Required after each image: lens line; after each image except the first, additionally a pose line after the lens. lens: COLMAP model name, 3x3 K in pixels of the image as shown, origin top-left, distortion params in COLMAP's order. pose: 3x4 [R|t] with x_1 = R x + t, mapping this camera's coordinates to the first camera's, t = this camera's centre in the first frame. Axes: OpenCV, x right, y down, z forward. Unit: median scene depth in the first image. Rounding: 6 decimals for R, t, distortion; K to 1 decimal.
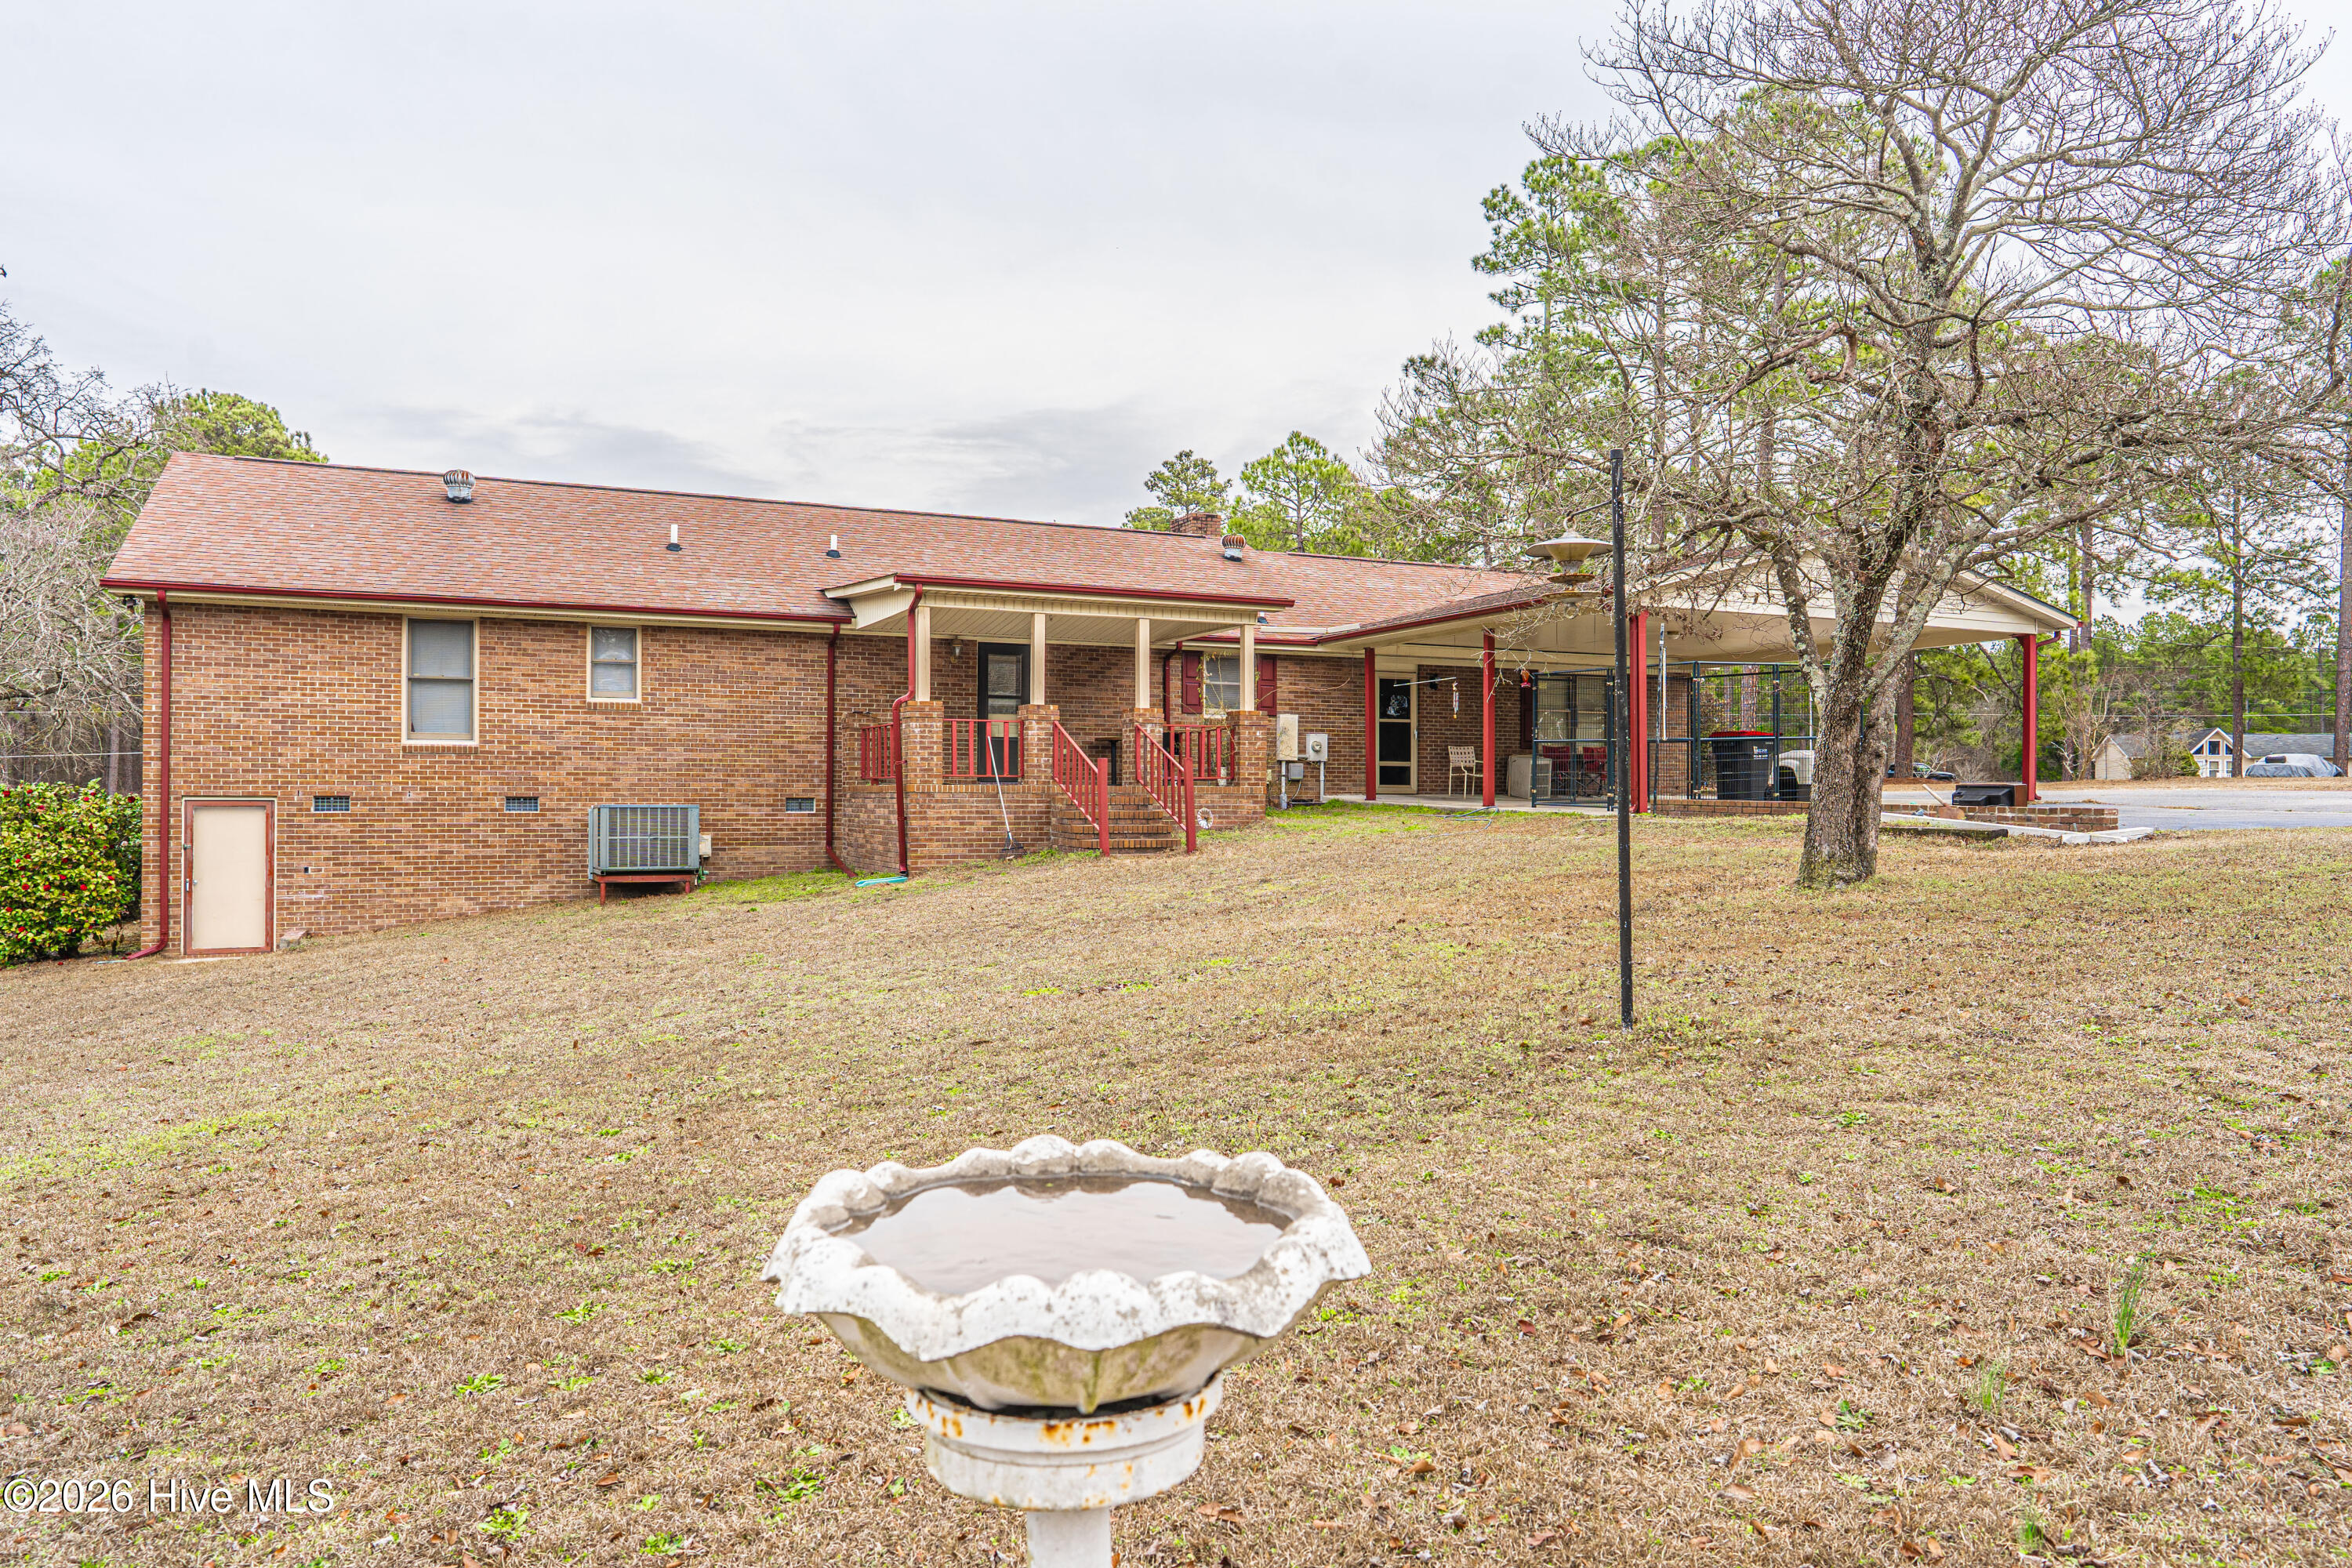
lens RADIAL K [[1612.8, 0, 1154.2], [0, 1612.8, 788.0], [0, 0, 1]] dist [-0.003249, 0.002147]
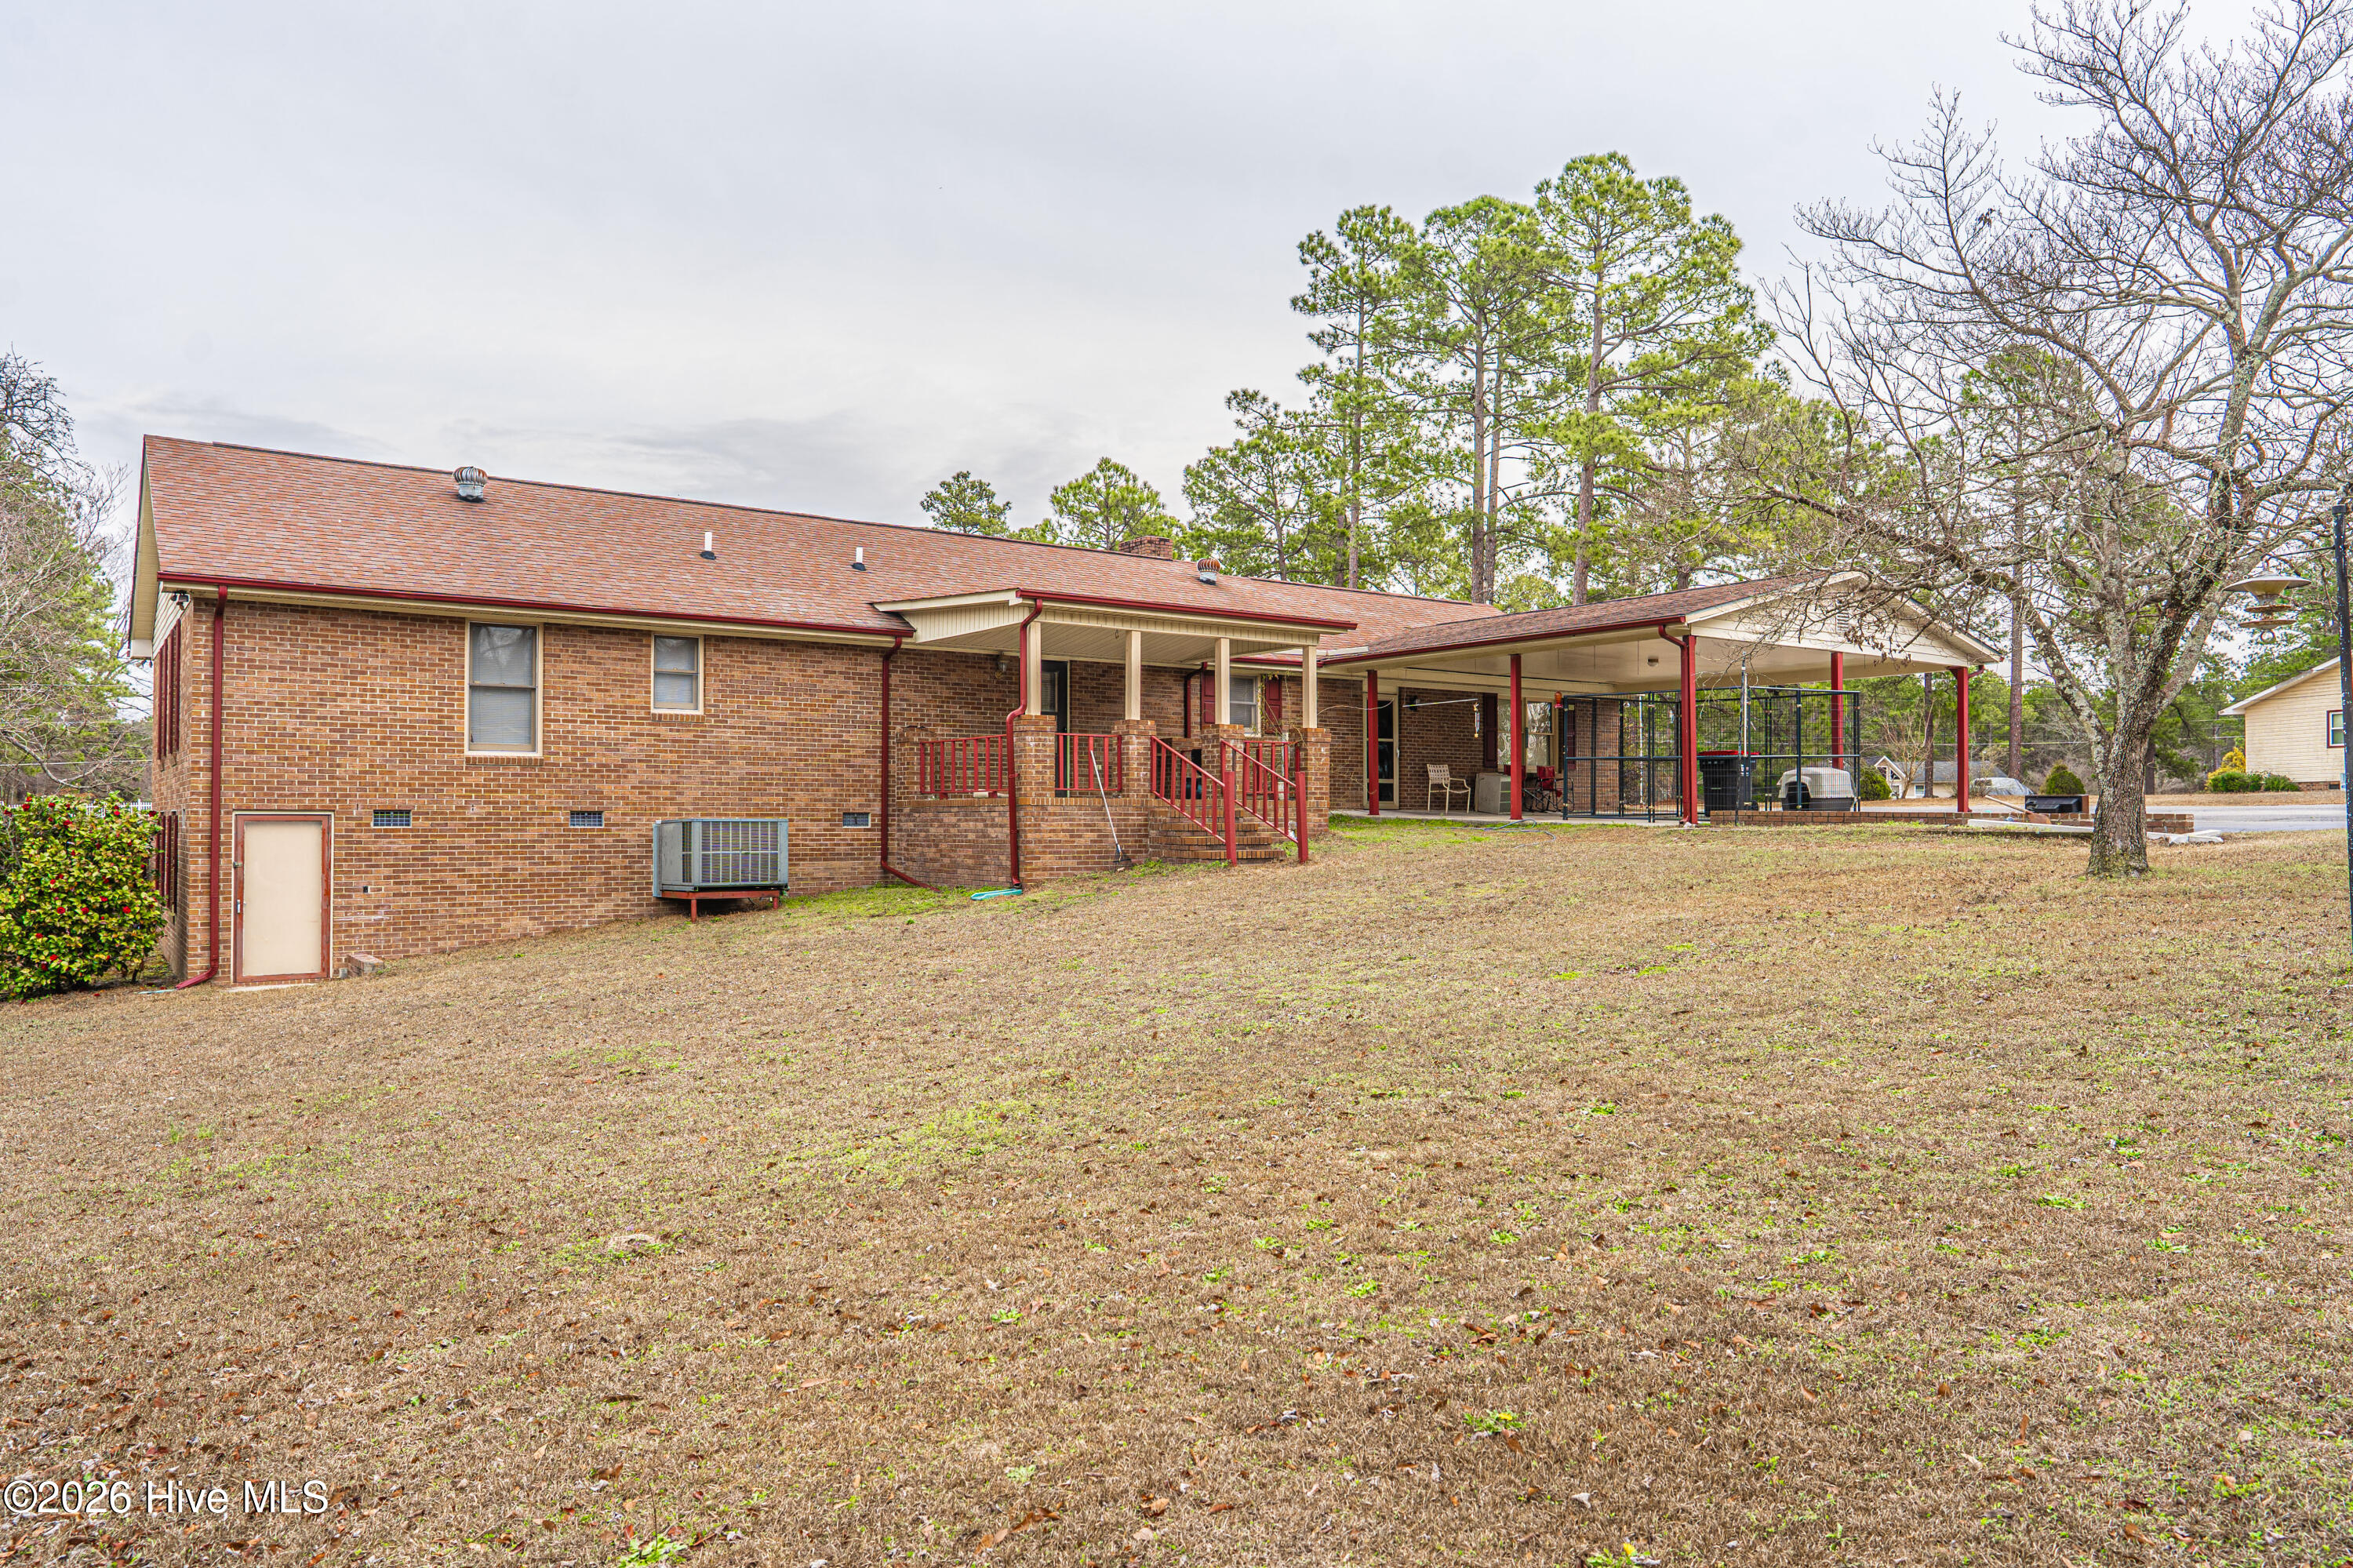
lens RADIAL K [[1619.4, 0, 1171.9], [0, 1619.4, 786.5], [0, 0, 1]] dist [-0.001547, 0.003624]
pose [[0.980593, 0.001632, 0.196048, -0.235068], [0.001545, 0.999870, -0.016049, 0.006605], [-0.196048, 0.016040, 0.980463, -0.010218]]
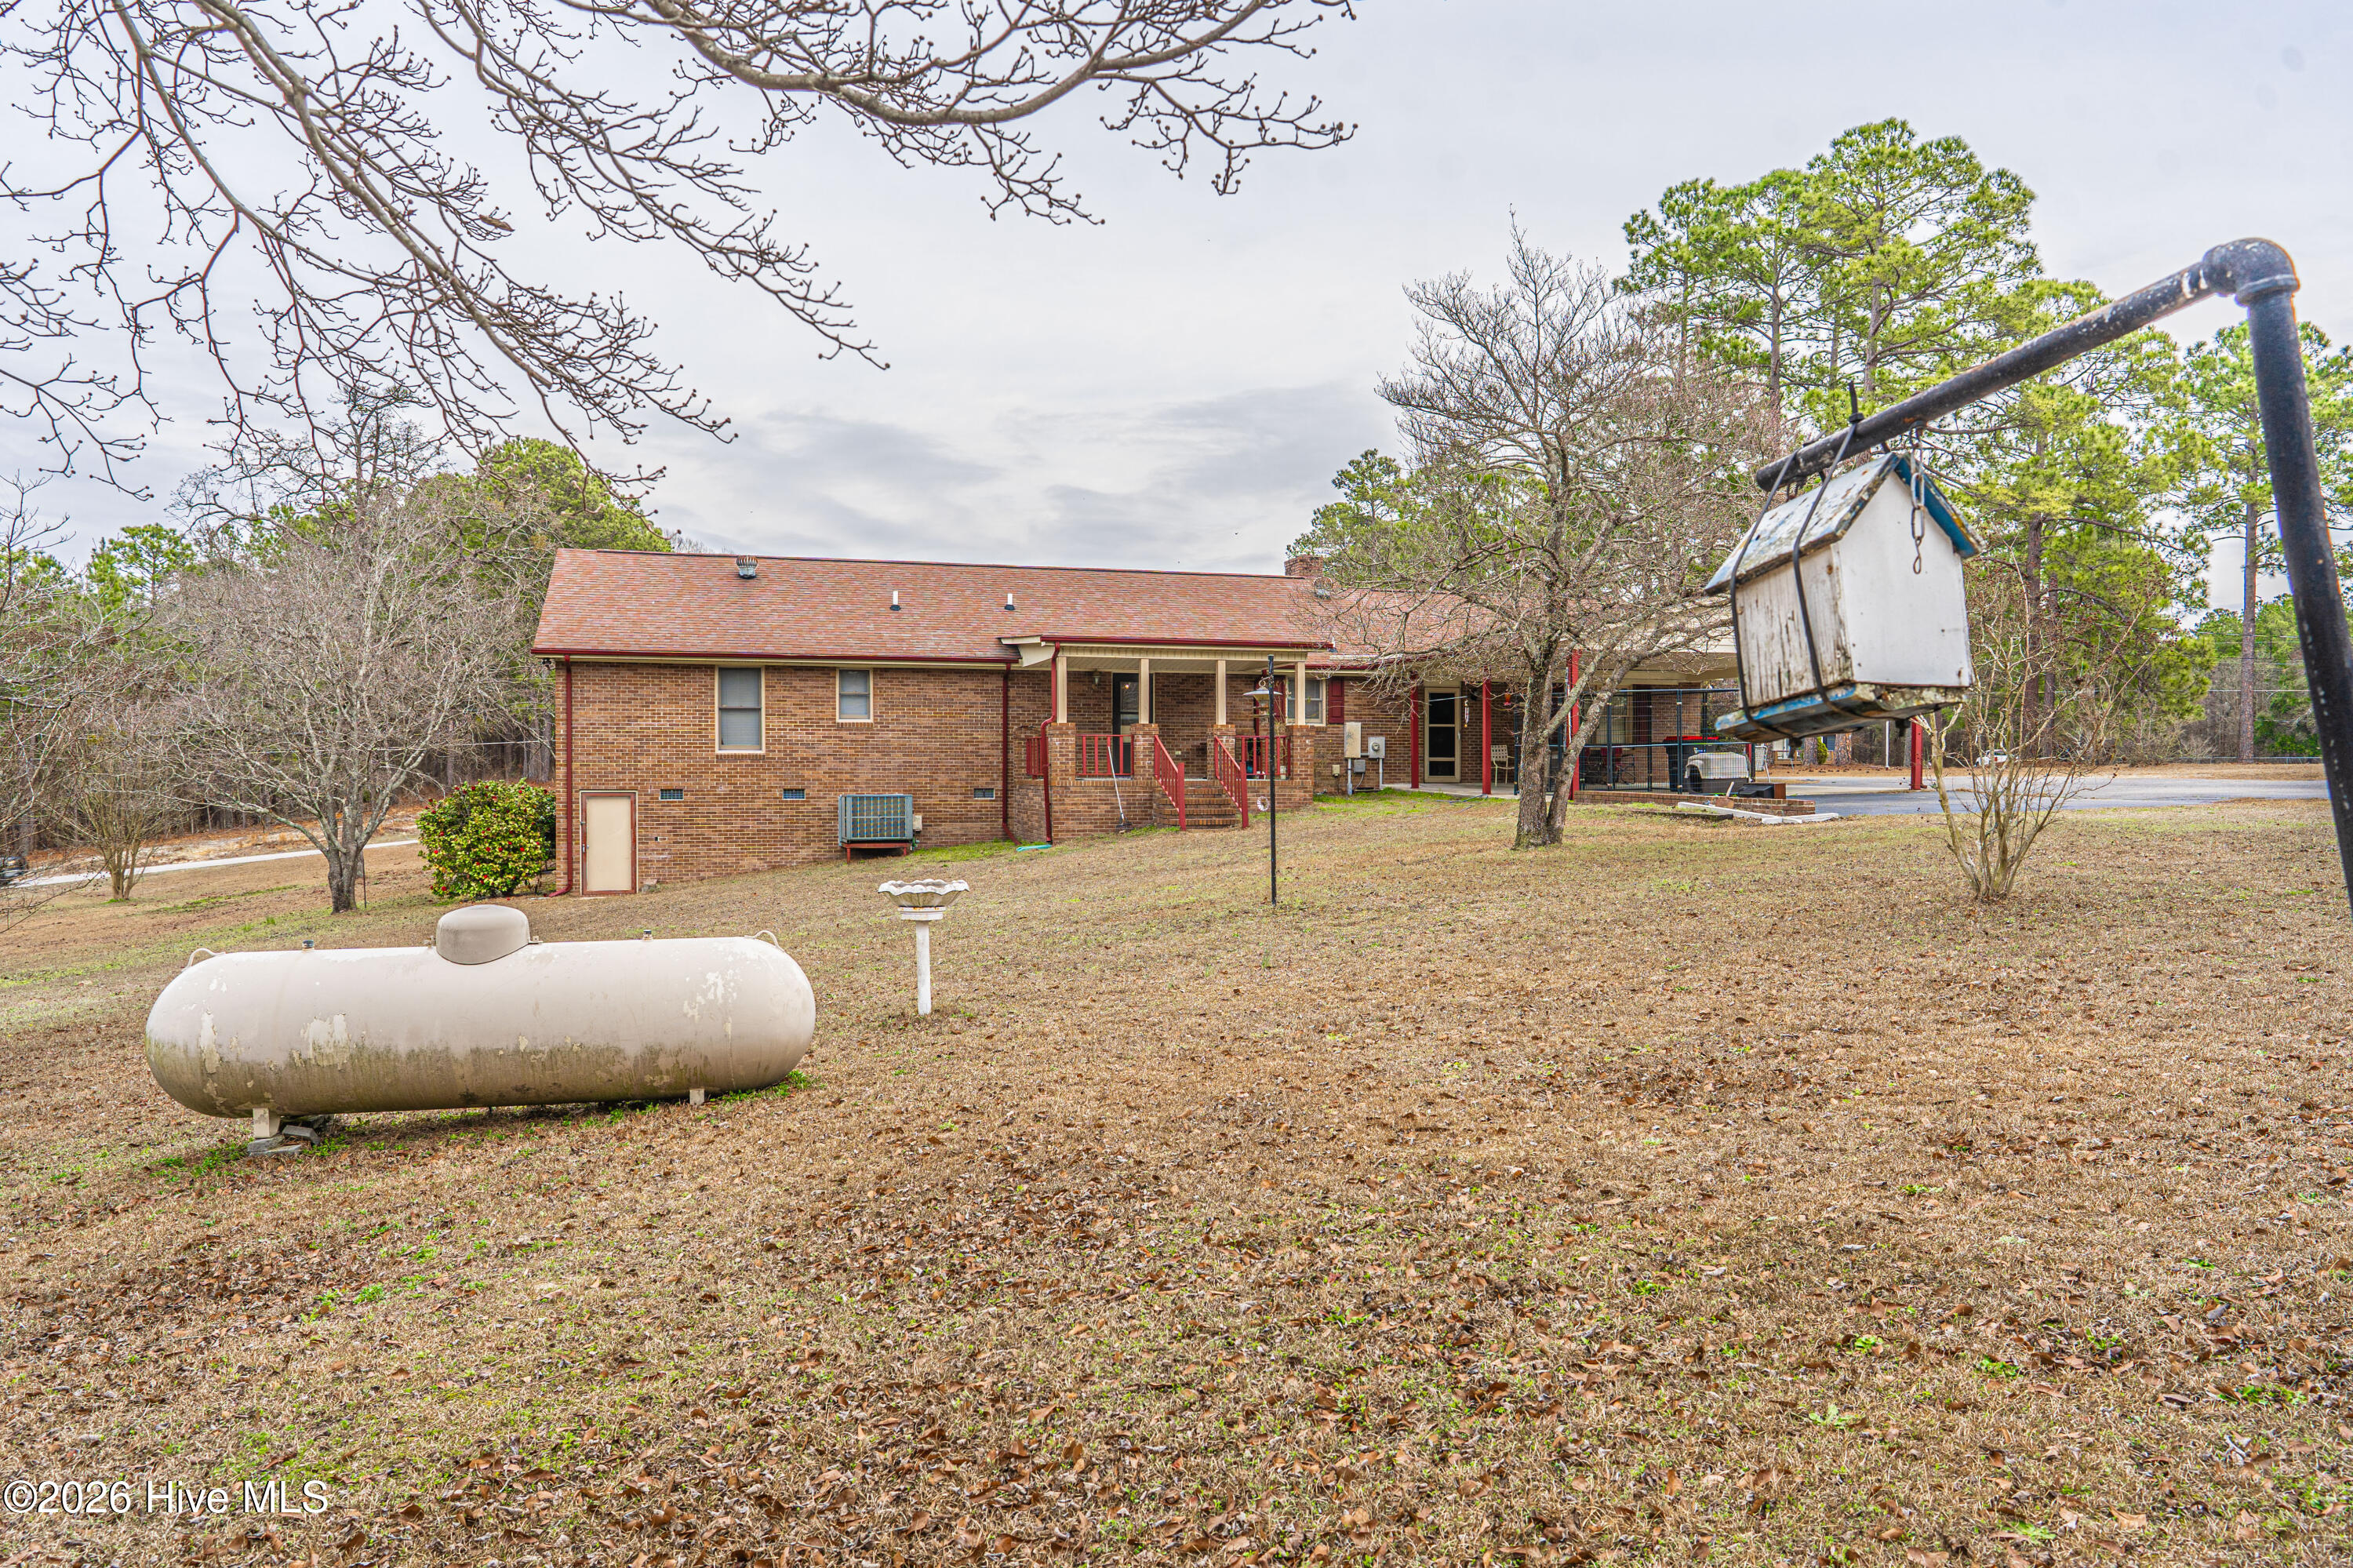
lens RADIAL K [[1617.2, 0, 1131.4], [0, 1617.2, 801.5], [0, 0, 1]] dist [0.003117, 0.001175]
pose [[0.988208, -0.000829, -0.153116, 0.126213], [0.004440, 0.999720, 0.023243, -0.015299], [0.153053, -0.023649, 0.987935, -0.378837]]
